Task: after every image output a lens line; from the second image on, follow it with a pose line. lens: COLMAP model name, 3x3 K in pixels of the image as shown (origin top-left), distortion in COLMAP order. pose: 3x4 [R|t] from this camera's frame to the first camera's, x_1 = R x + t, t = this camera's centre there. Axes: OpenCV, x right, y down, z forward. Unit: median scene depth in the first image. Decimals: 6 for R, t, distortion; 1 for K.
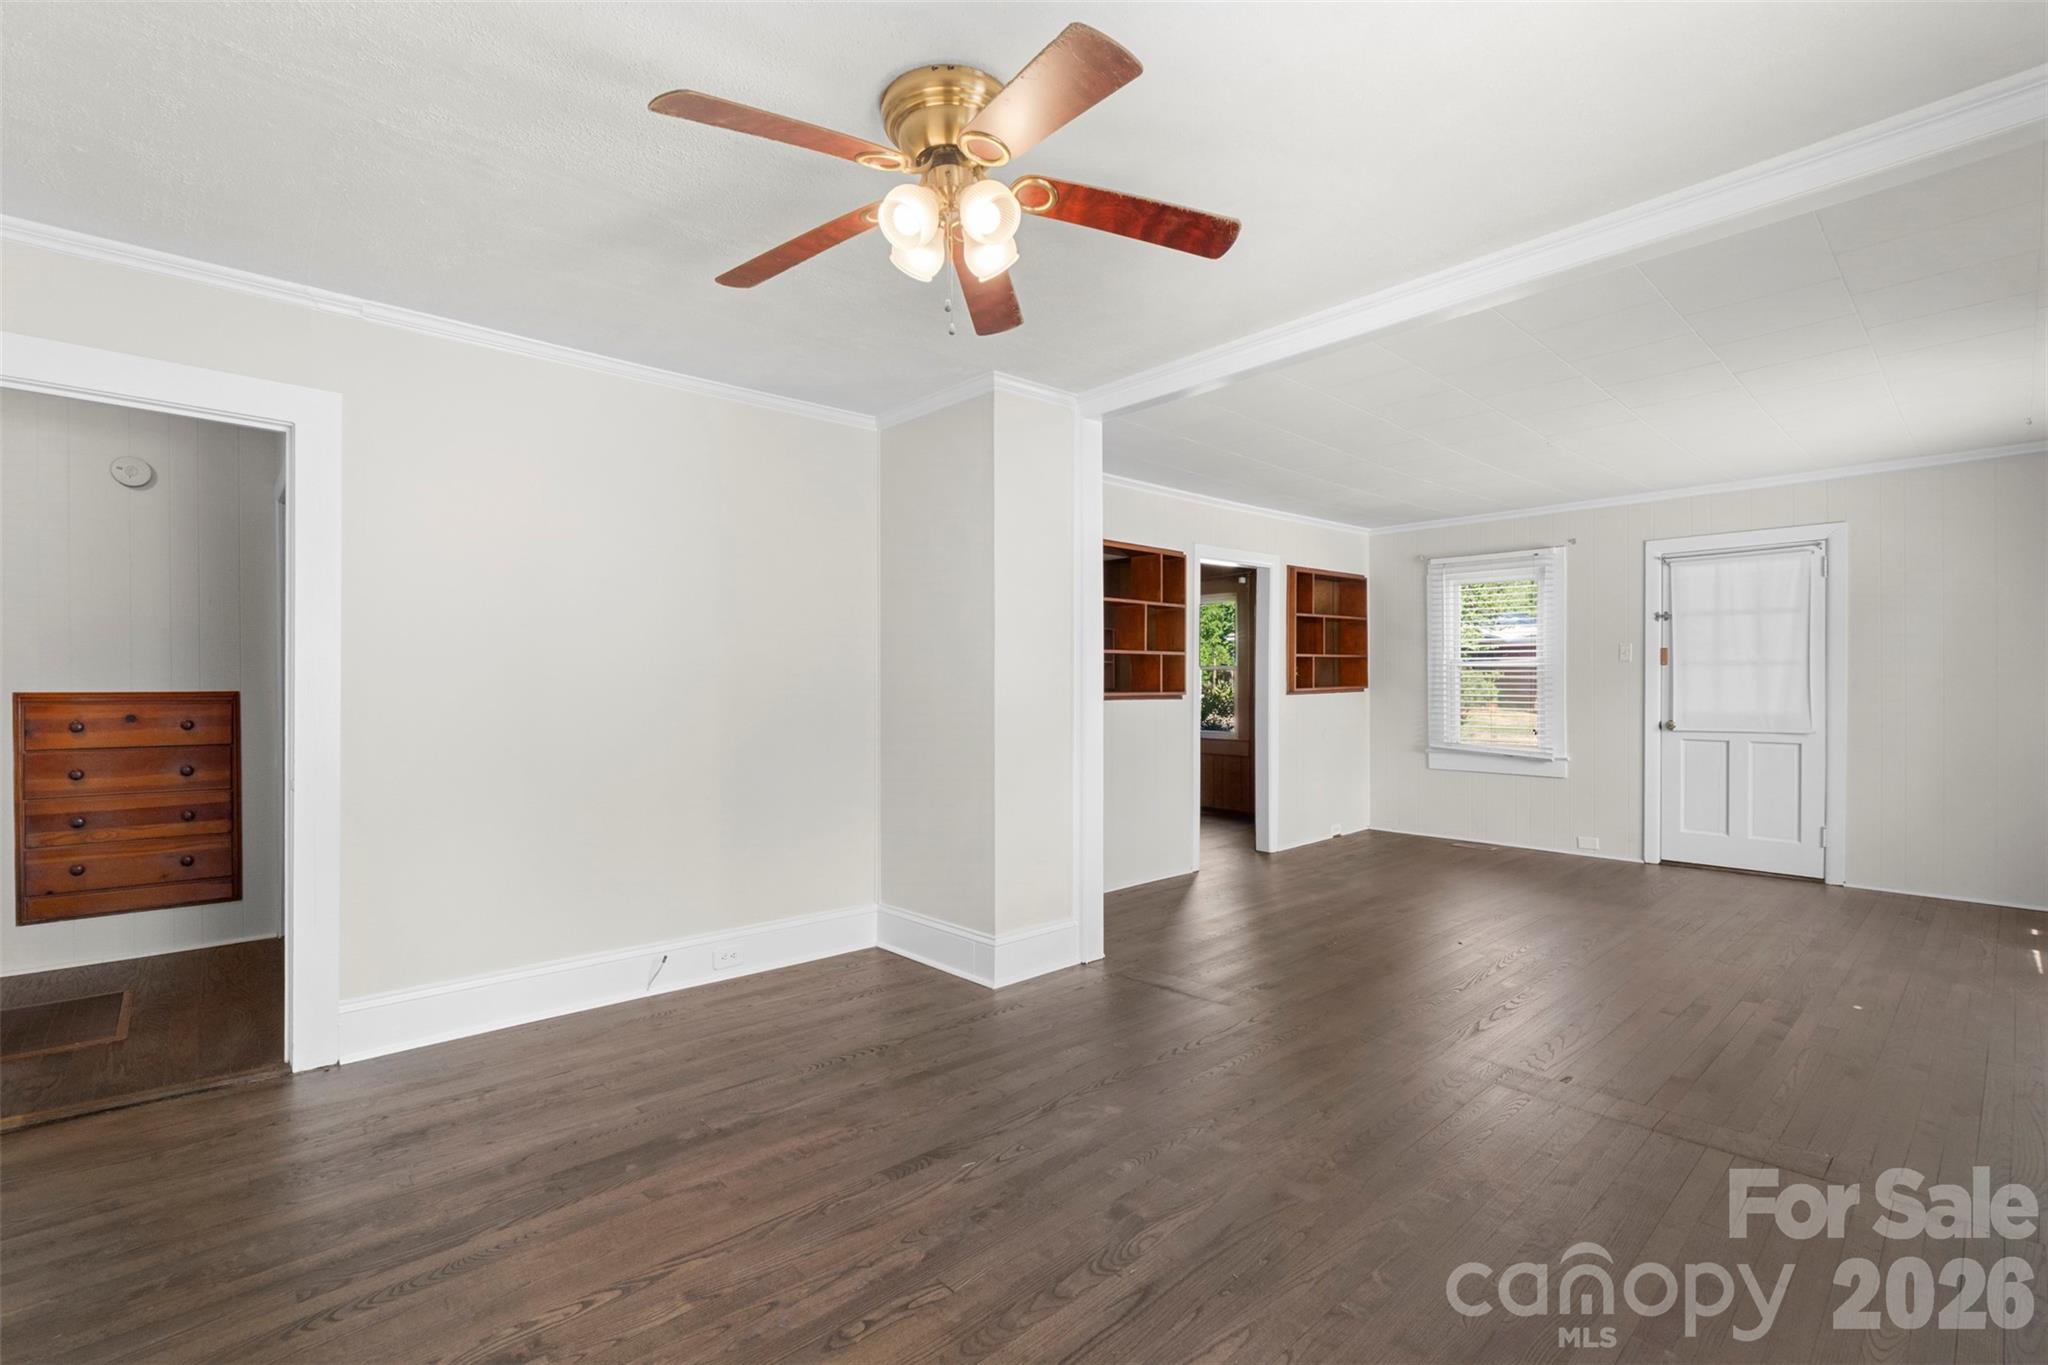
lens RADIAL K [[936.6, 0, 1029.0], [0, 936.6, 681.9], [0, 0, 1]] dist [-0.001493, -0.000138]
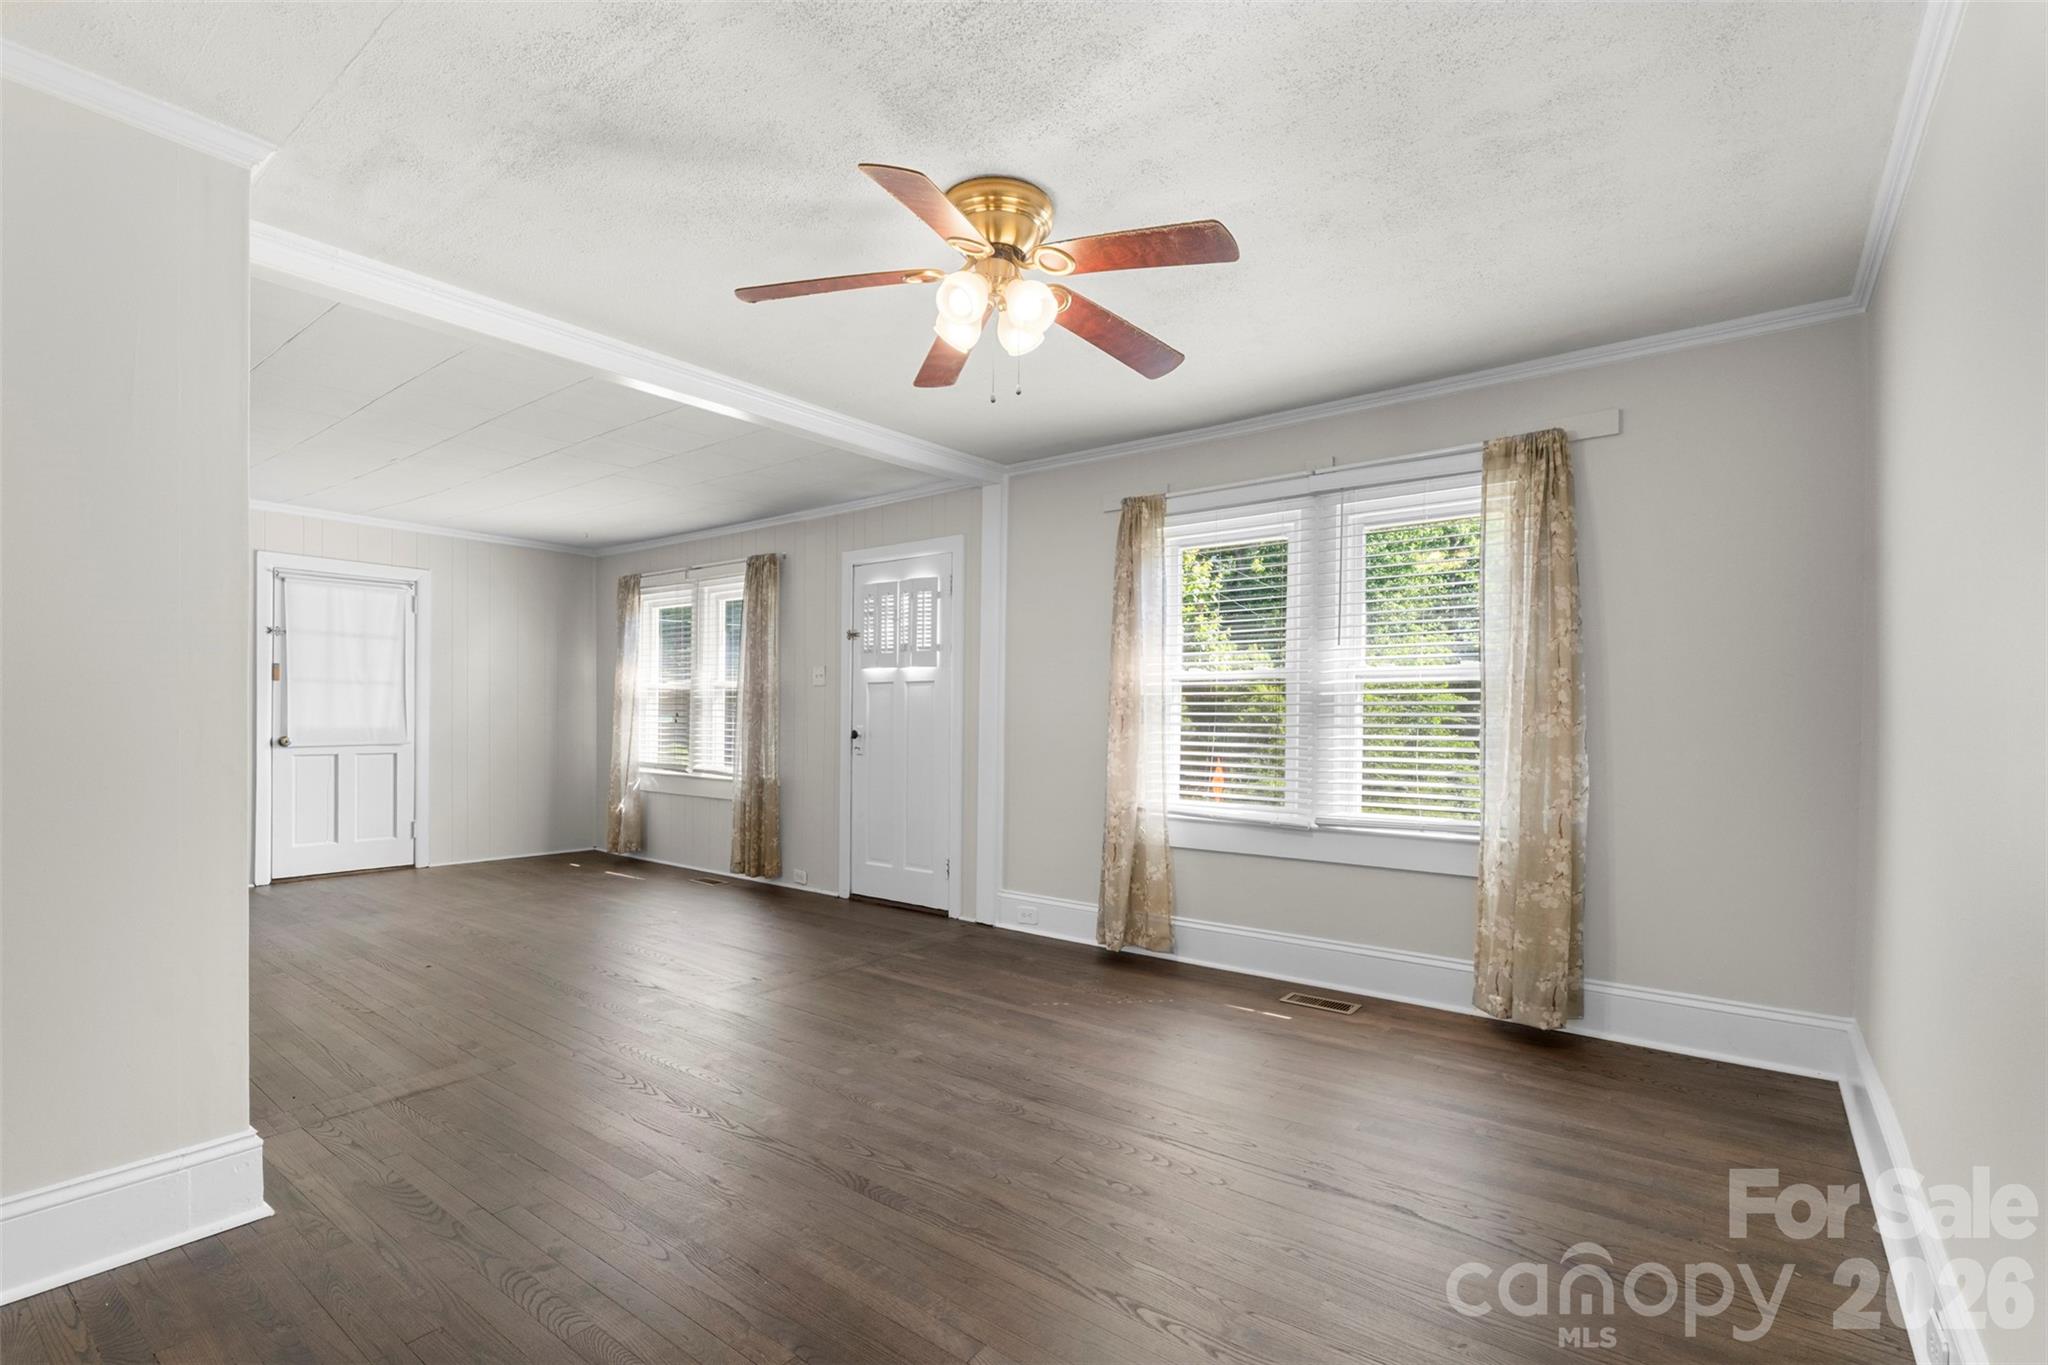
lens RADIAL K [[936.6, 0, 1025.3], [0, 936.6, 700.7], [0, 0, 1]] dist [-0.001493, -0.000138]
pose [[-0.178277, 0.011483, 0.983913, -0.430868], [-0.014189, 0.999798, -0.014239, 0.005907], [-0.983878, -0.016499, -0.178078, 0.401365]]
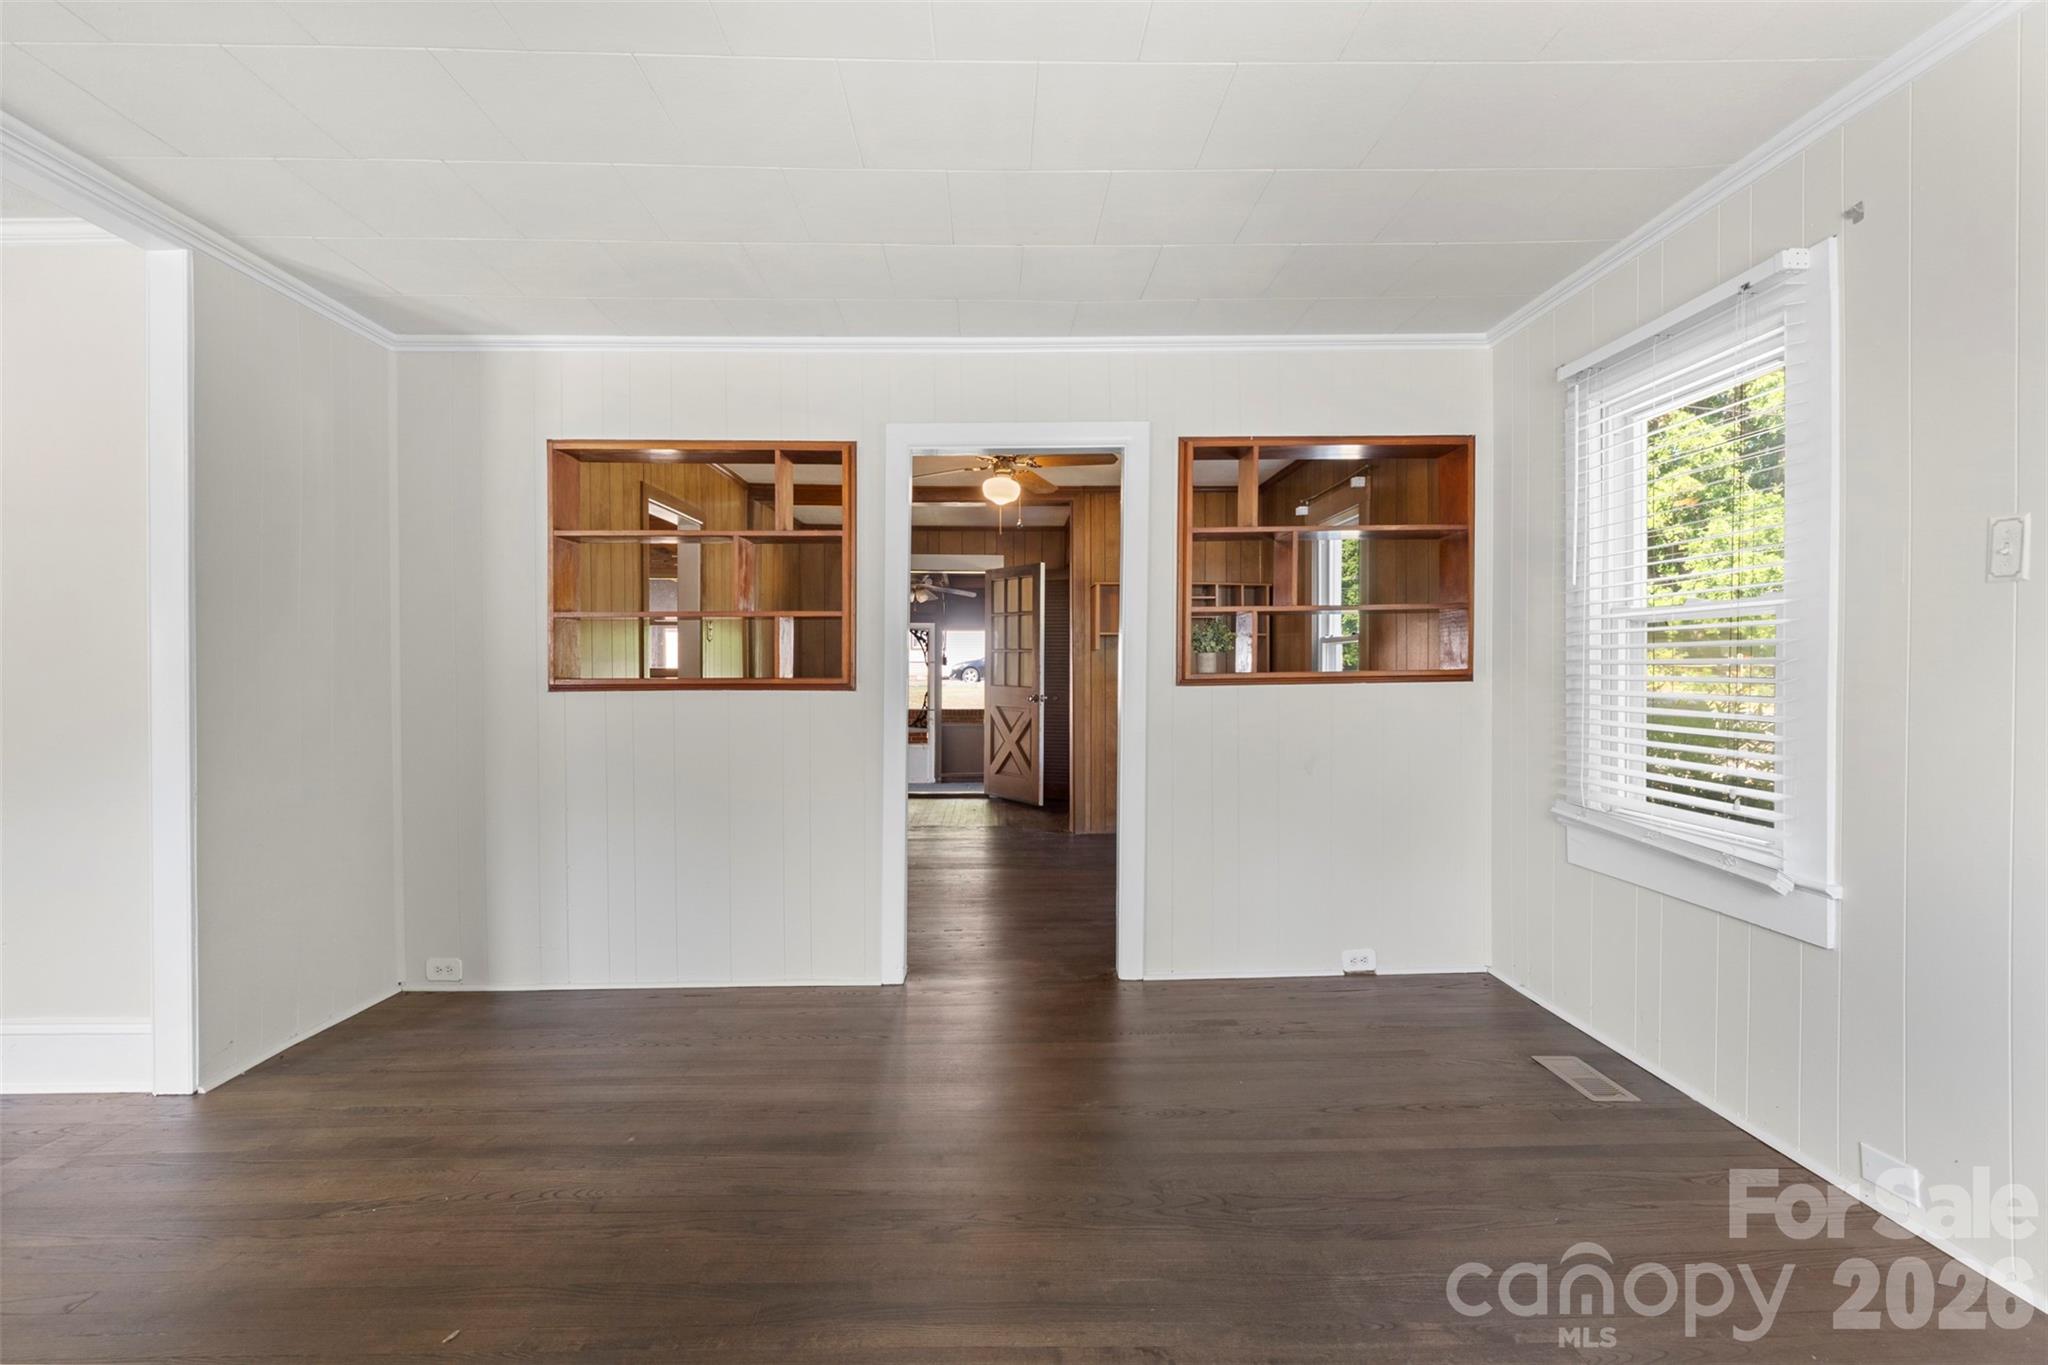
lens RADIAL K [[936.6, 0, 1023.2], [0, 936.6, 684.5], [0, 0, 1]] dist [-0.001493, -0.000138]
pose [[0.753916, 0.013117, -0.656839, 0.626560], [0.001629, 0.999760, 0.021835, 0.002048], [0.656968, -0.017532, 0.753714, 0.620194]]
